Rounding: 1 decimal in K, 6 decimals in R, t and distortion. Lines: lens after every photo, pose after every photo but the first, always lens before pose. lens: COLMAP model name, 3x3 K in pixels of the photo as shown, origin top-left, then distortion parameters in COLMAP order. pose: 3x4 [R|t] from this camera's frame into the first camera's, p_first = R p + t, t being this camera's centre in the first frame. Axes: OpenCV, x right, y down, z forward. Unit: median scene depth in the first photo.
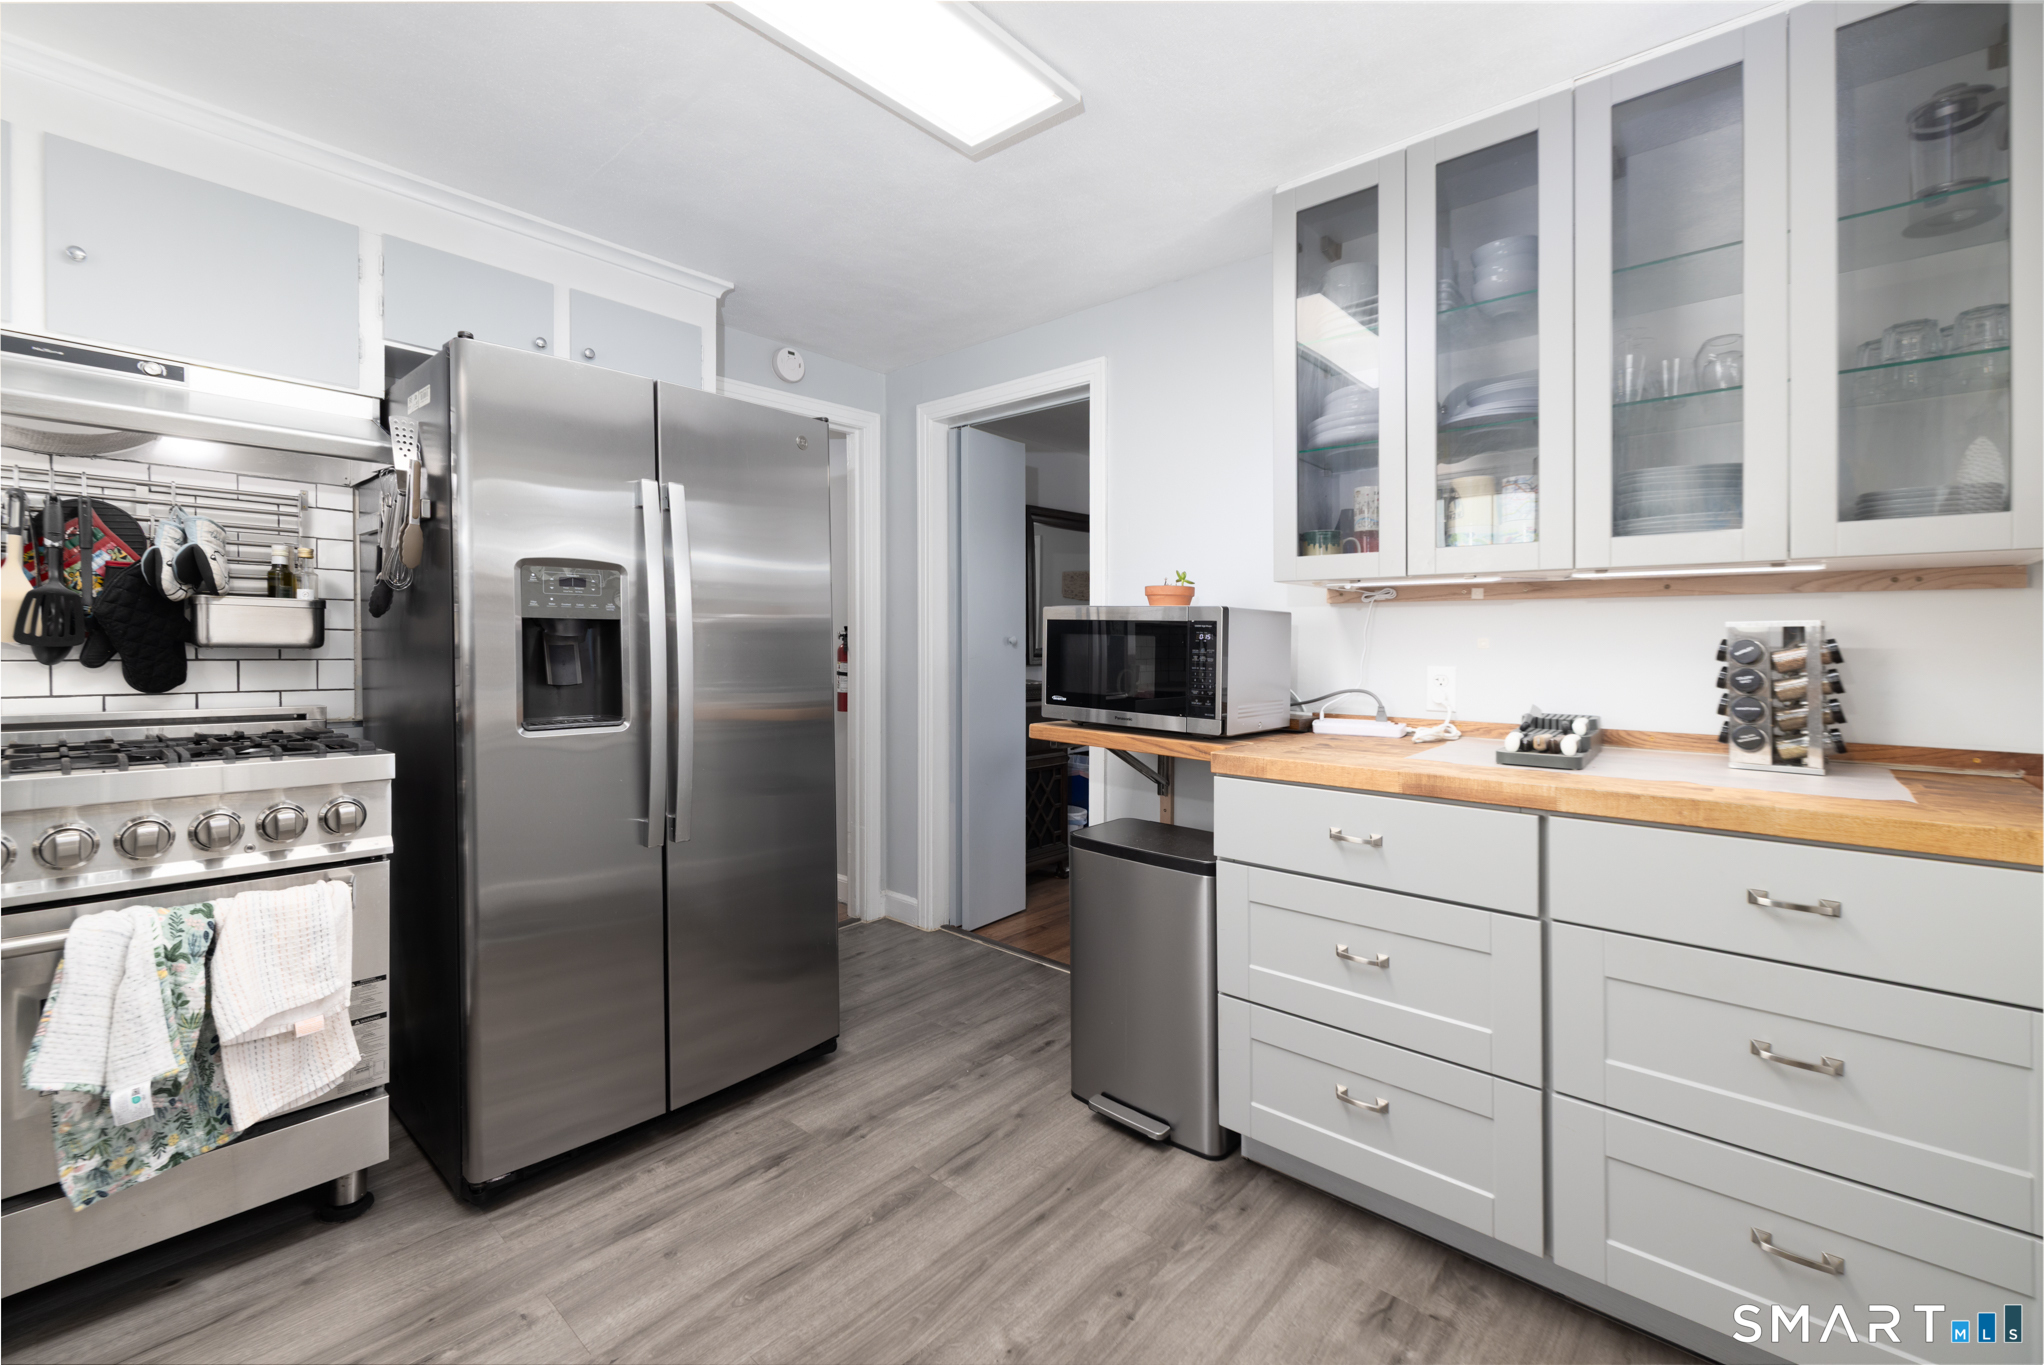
lens RADIAL K [[873.1, 0, 968.7], [0, 873.1, 638.2], [0, 0, 1]] dist [-0.002078, -0.000157]
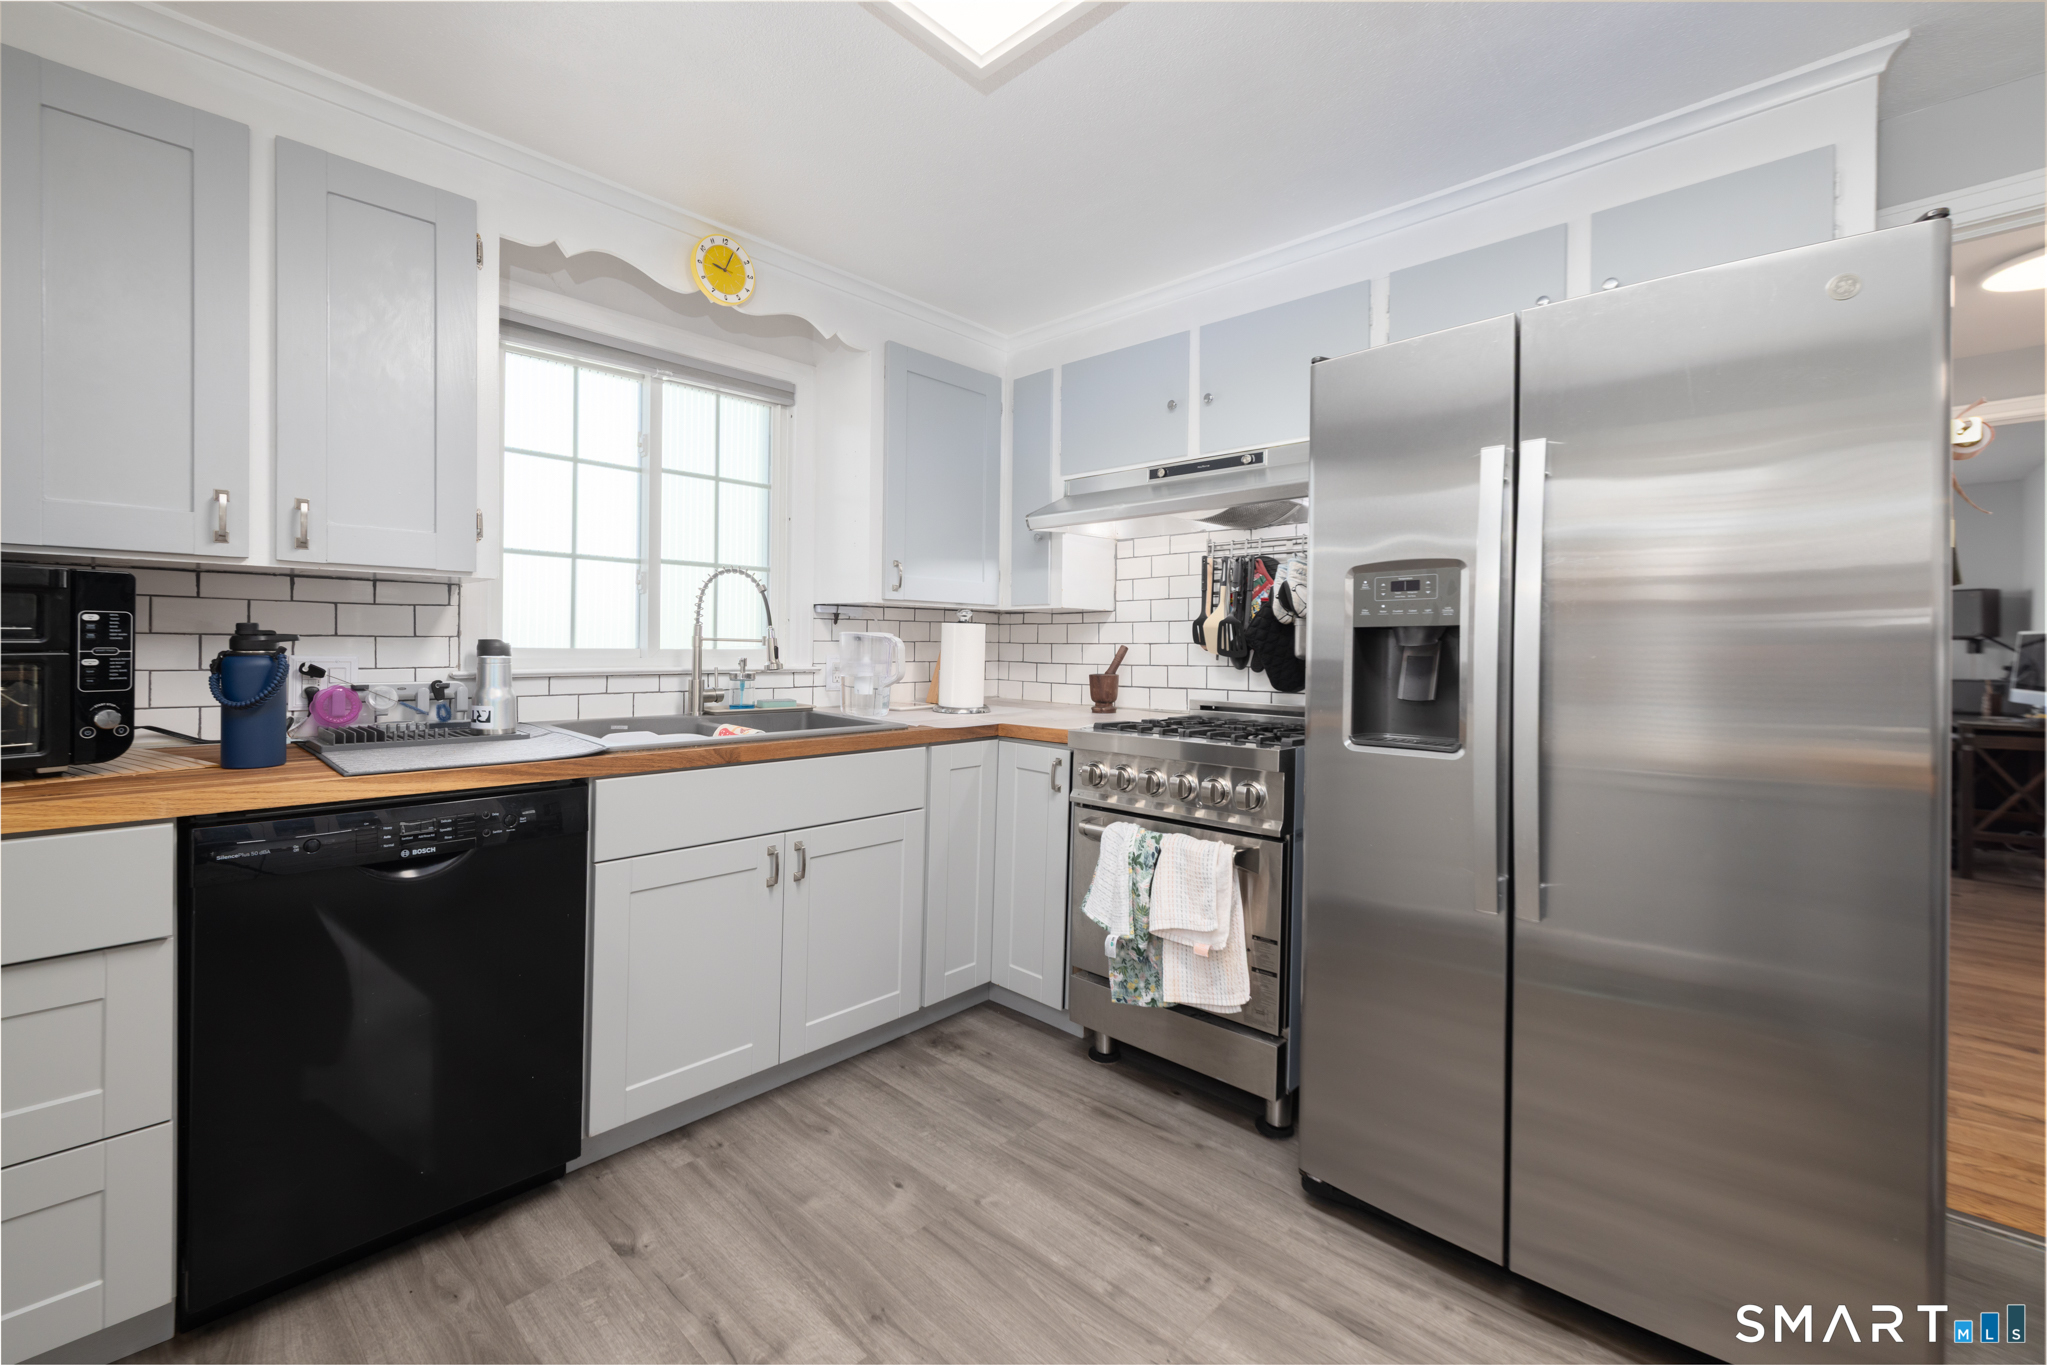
lens RADIAL K [[850.2, 0, 995.7], [0, 850.2, 655.1], [0, 0, 1]] dist [0.000748, 0.000129]
pose [[-0.008287, -0.002249, -0.999963, 0.436952], [-0.000251, 0.999997, -0.002247, 0.009502], [0.999966, 0.000232, -0.008287, 0.604377]]
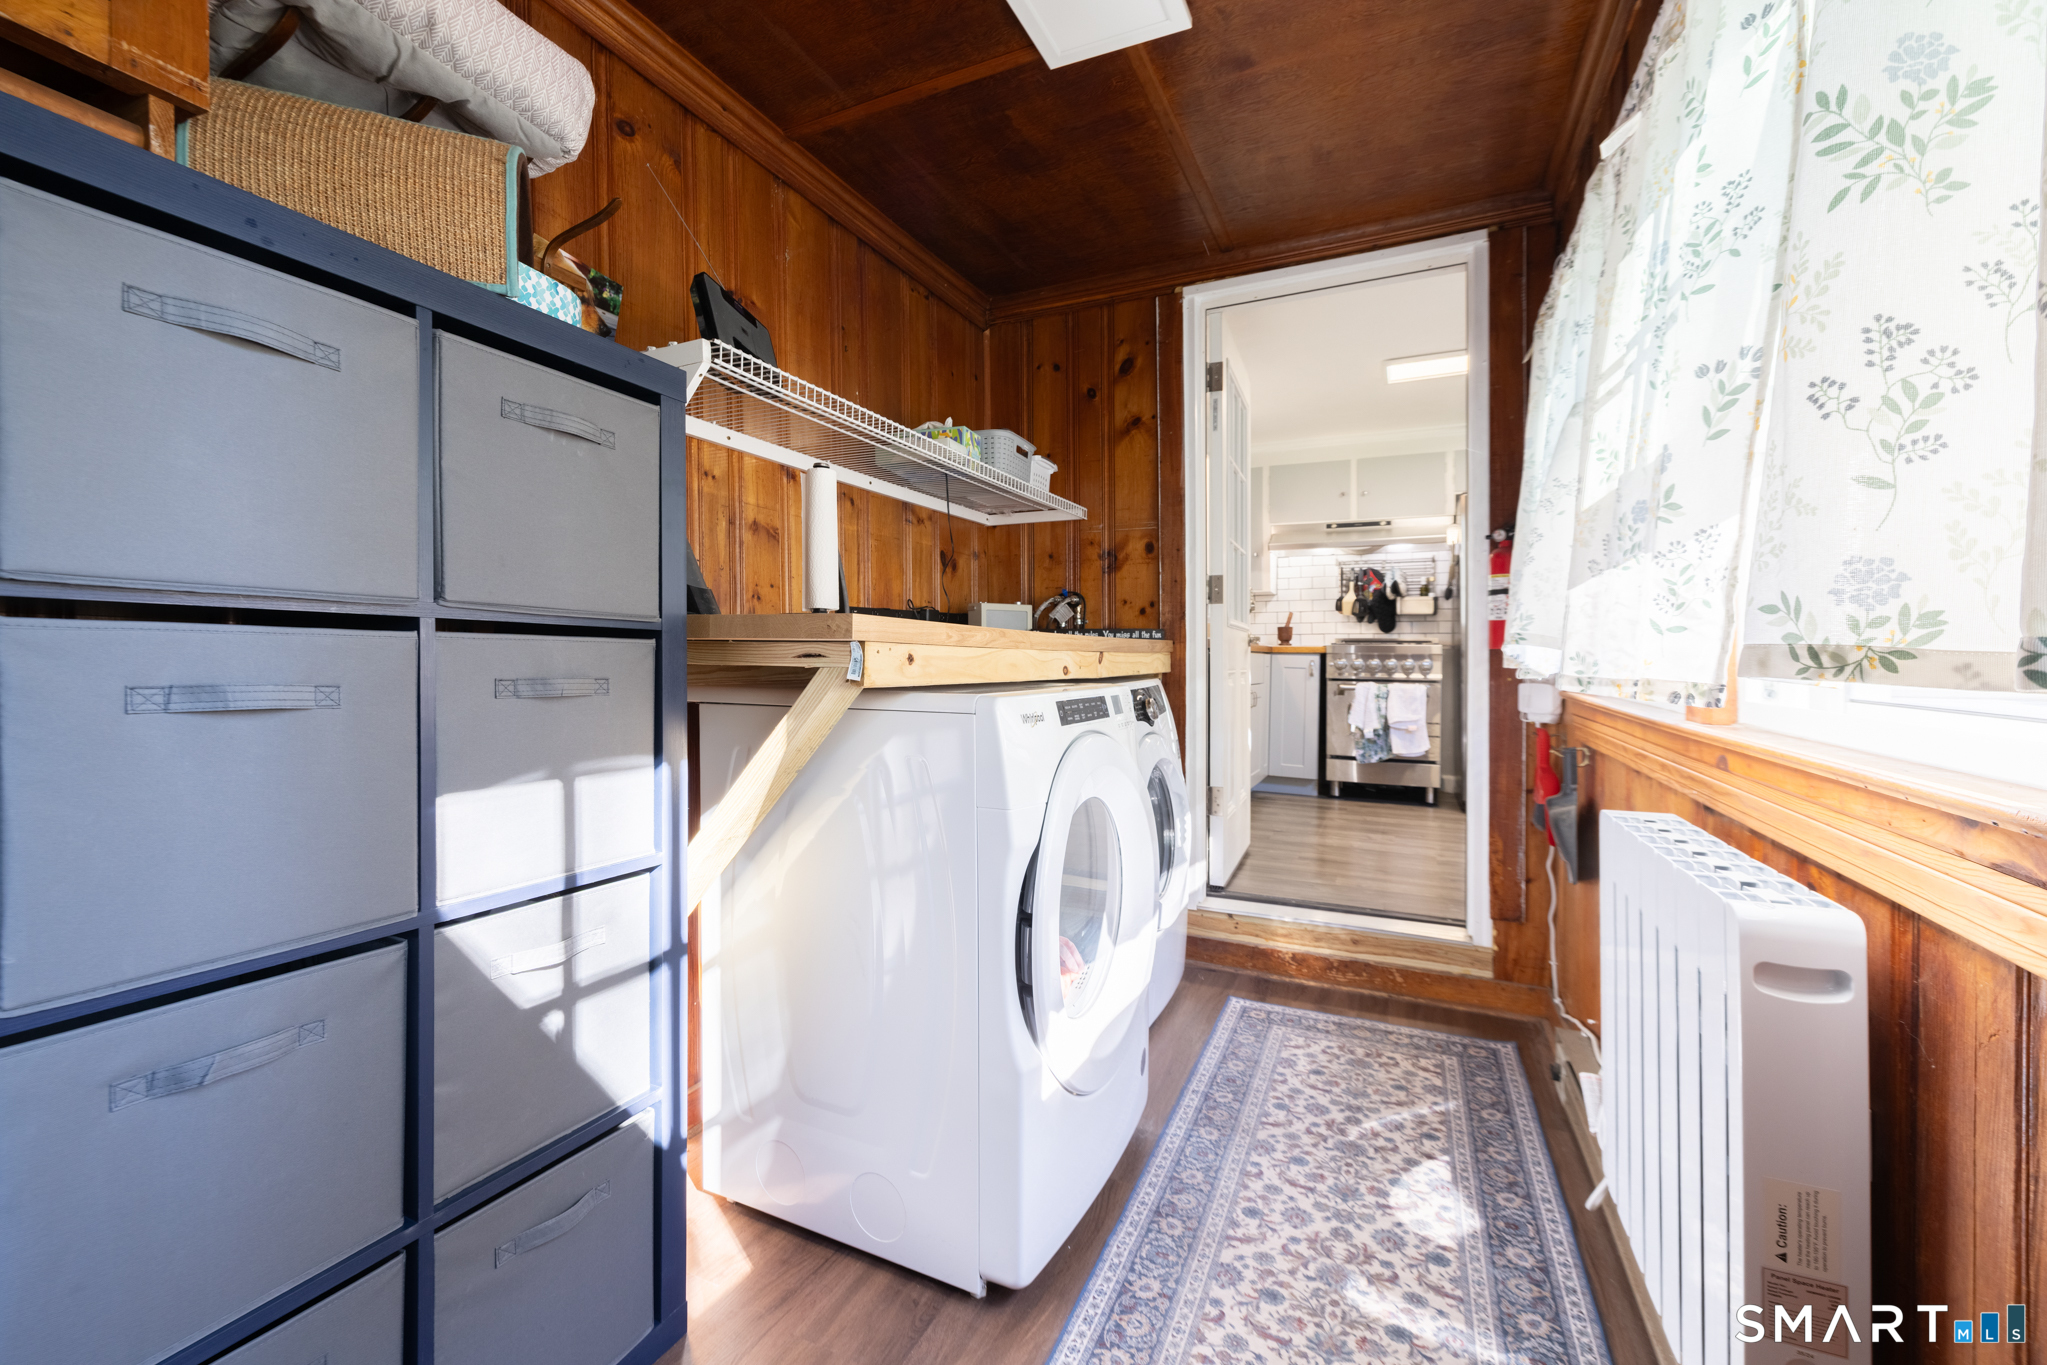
lens RADIAL K [[850.2, 0, 995.7], [0, 850.2, 655.1], [0, 0, 1]] dist [0.000748, 0.000129]
pose [[0.291319, -0.008421, -0.956589, 1.509804], [-0.001479, 0.999956, -0.009254, 0.180493], [0.956625, 0.004111, 0.291294, -1.161192]]
